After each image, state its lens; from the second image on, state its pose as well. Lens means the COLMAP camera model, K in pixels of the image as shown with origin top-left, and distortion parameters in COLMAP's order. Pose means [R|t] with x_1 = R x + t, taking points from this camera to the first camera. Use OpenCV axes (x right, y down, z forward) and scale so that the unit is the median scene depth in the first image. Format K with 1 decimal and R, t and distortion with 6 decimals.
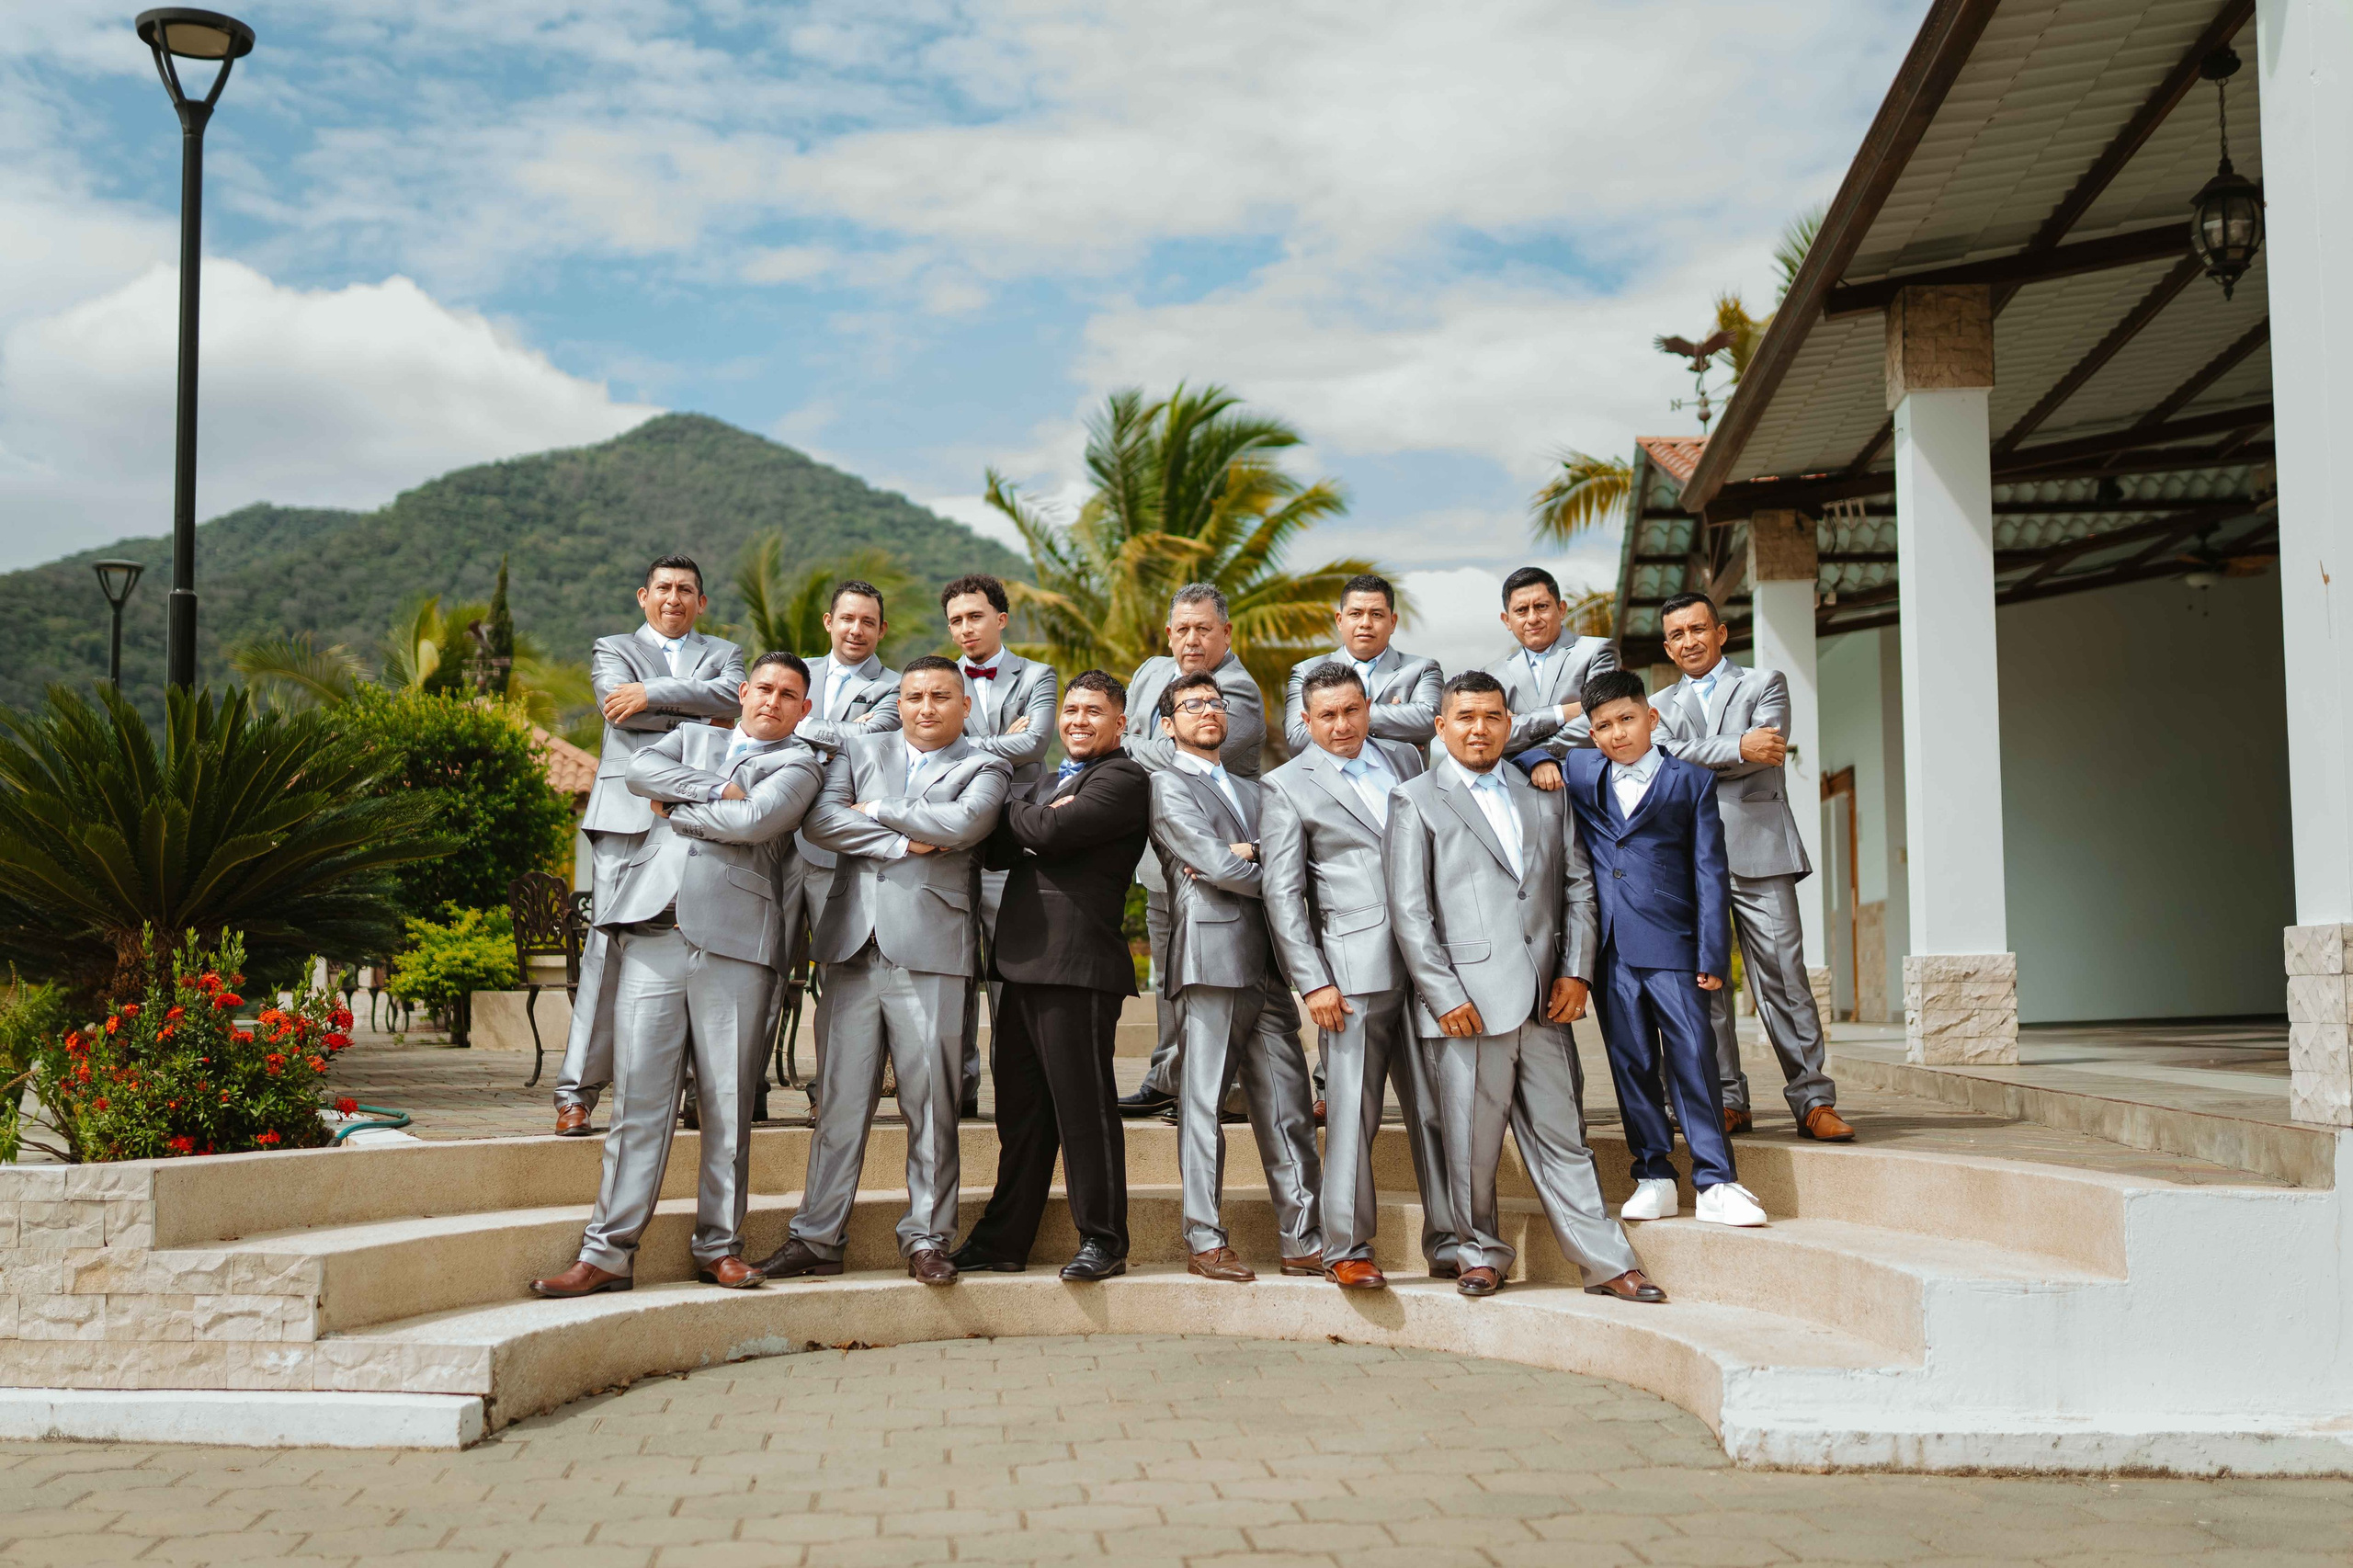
lens RADIAL K [[2305.0, 0, 1167.4], [0, 2305.0, 786.0], [0, 0, 1]] dist [0.012587, 0.000000]
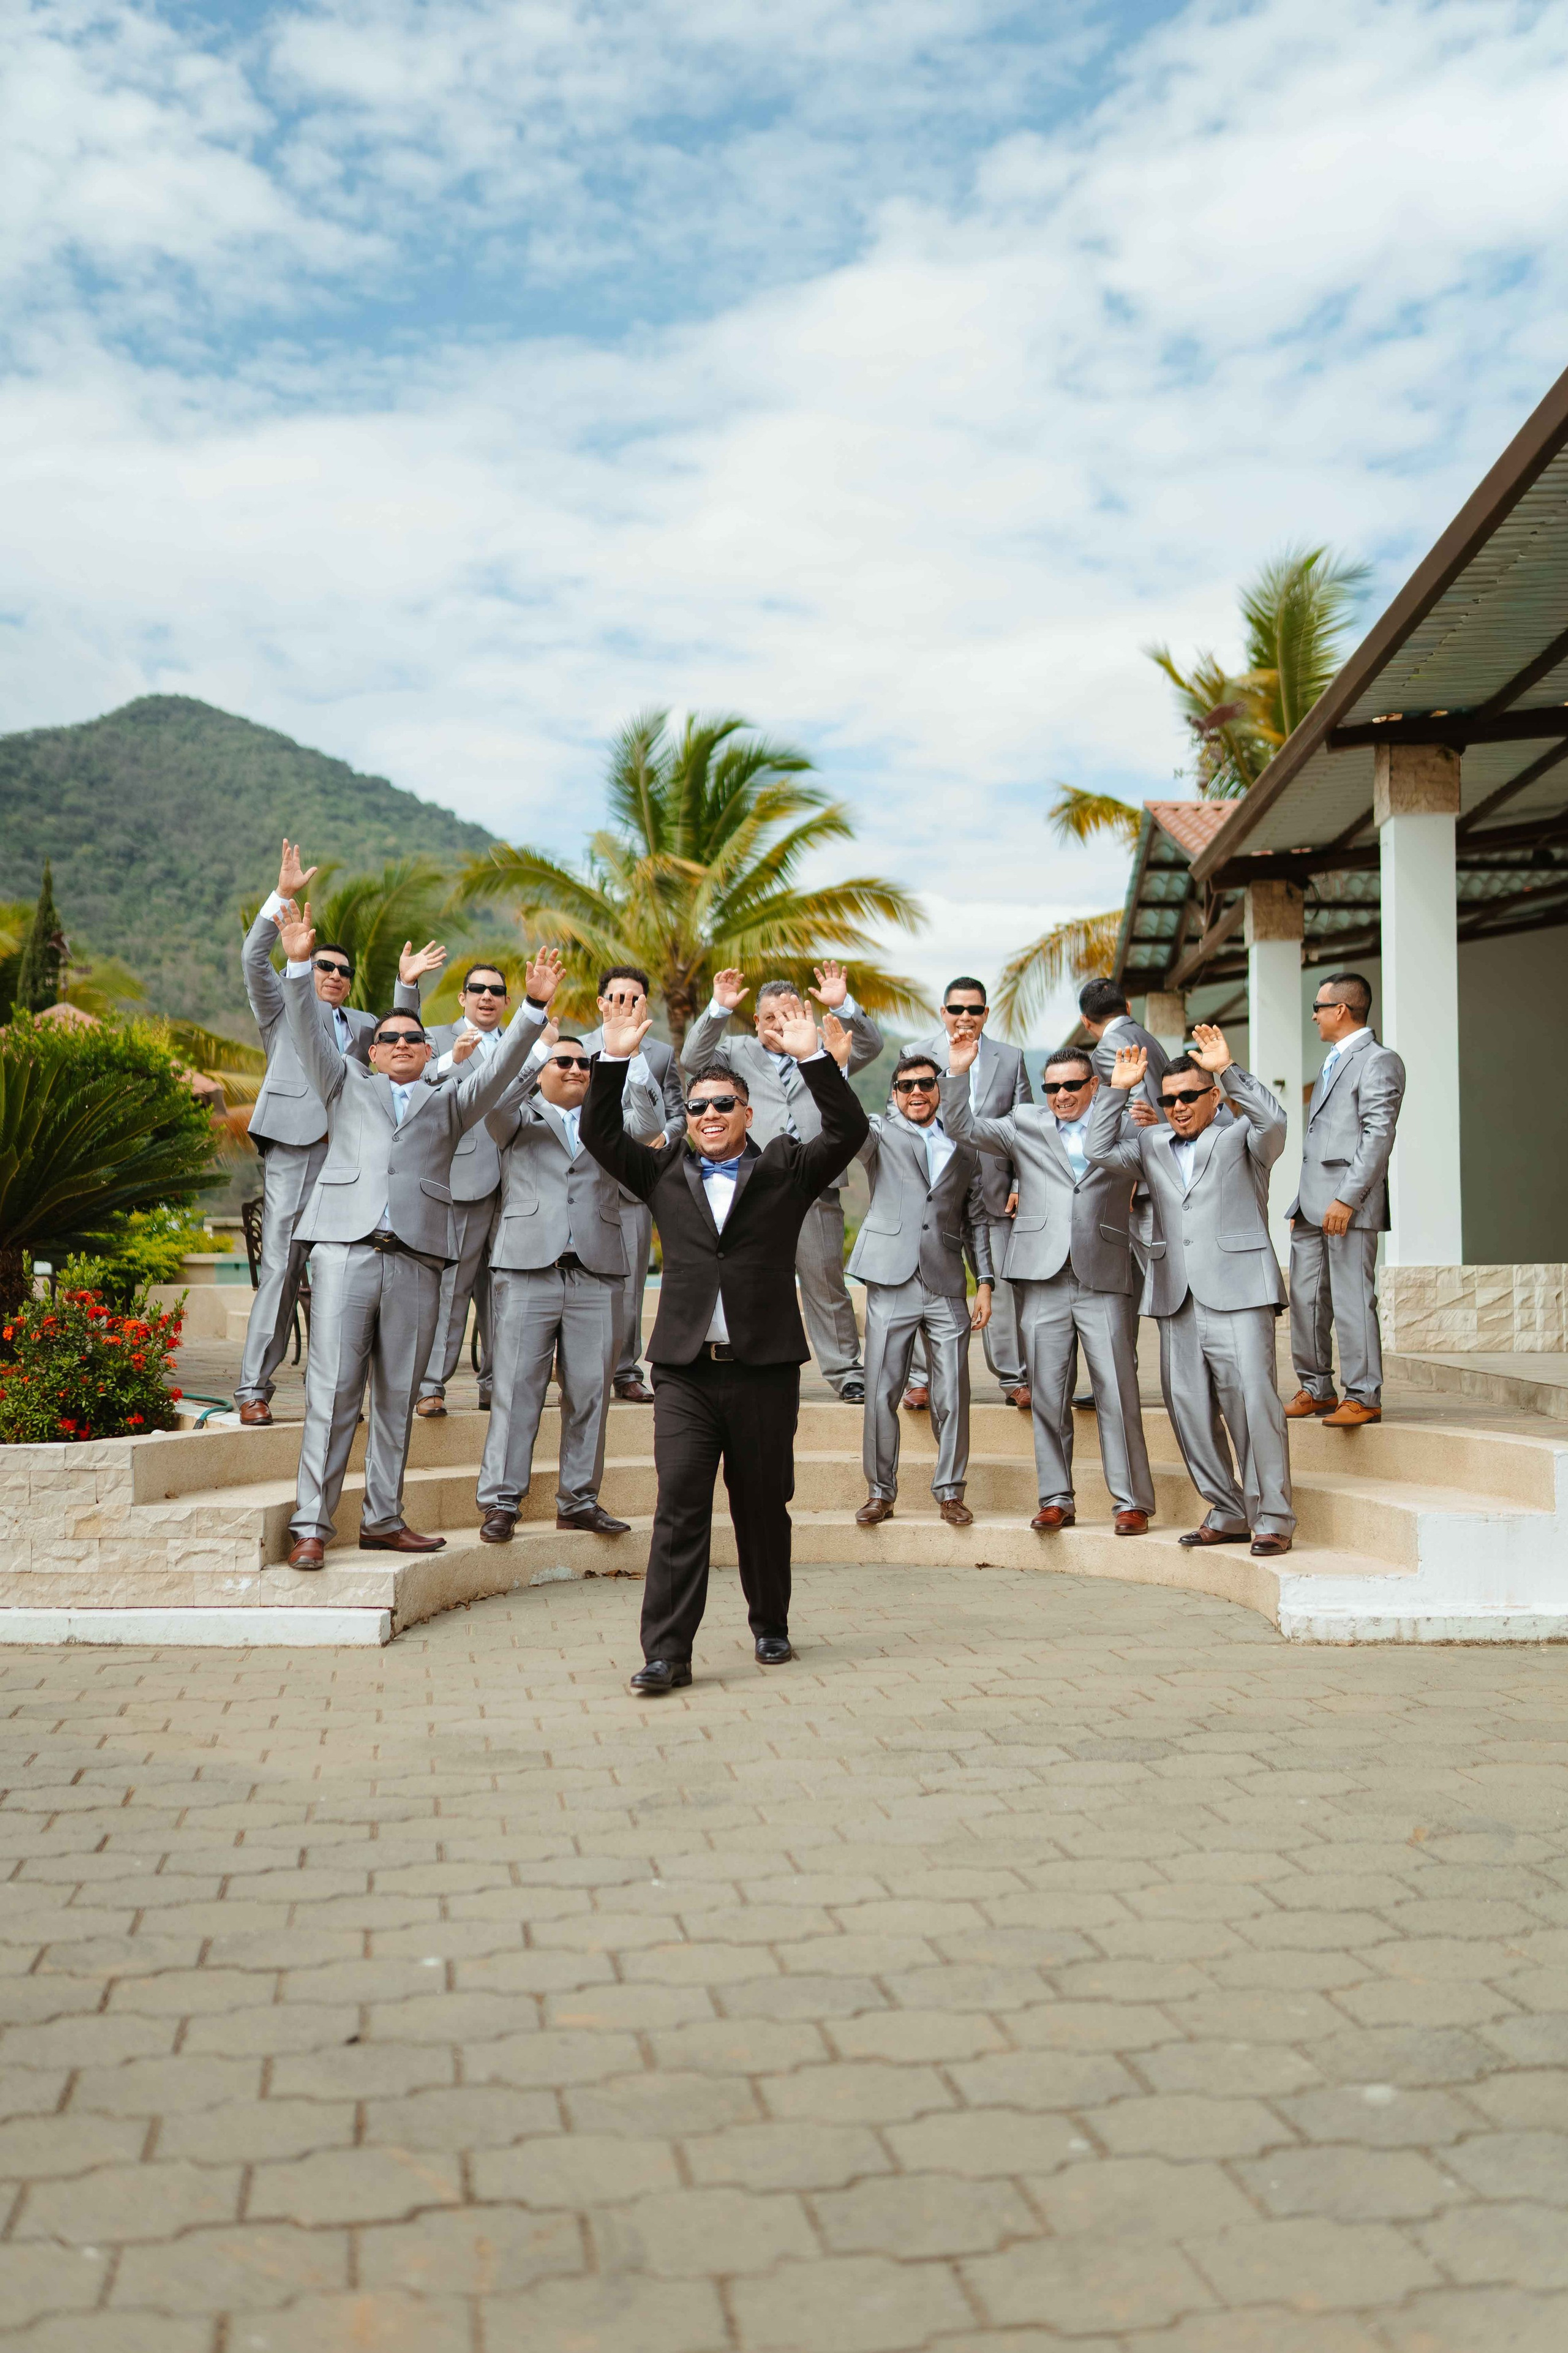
lens RADIAL K [[2304.8, 0, 791.4], [0, 2304.8, 1178.4], [0, 0, 1]] dist [0.012587, 0.000000]
pose [[0.996747, 0.001557, 0.080576, -0.102171], [-0.006037, 0.998447, 0.055382, -0.041299], [-0.080364, -0.055688, 0.995209, -0.222775]]
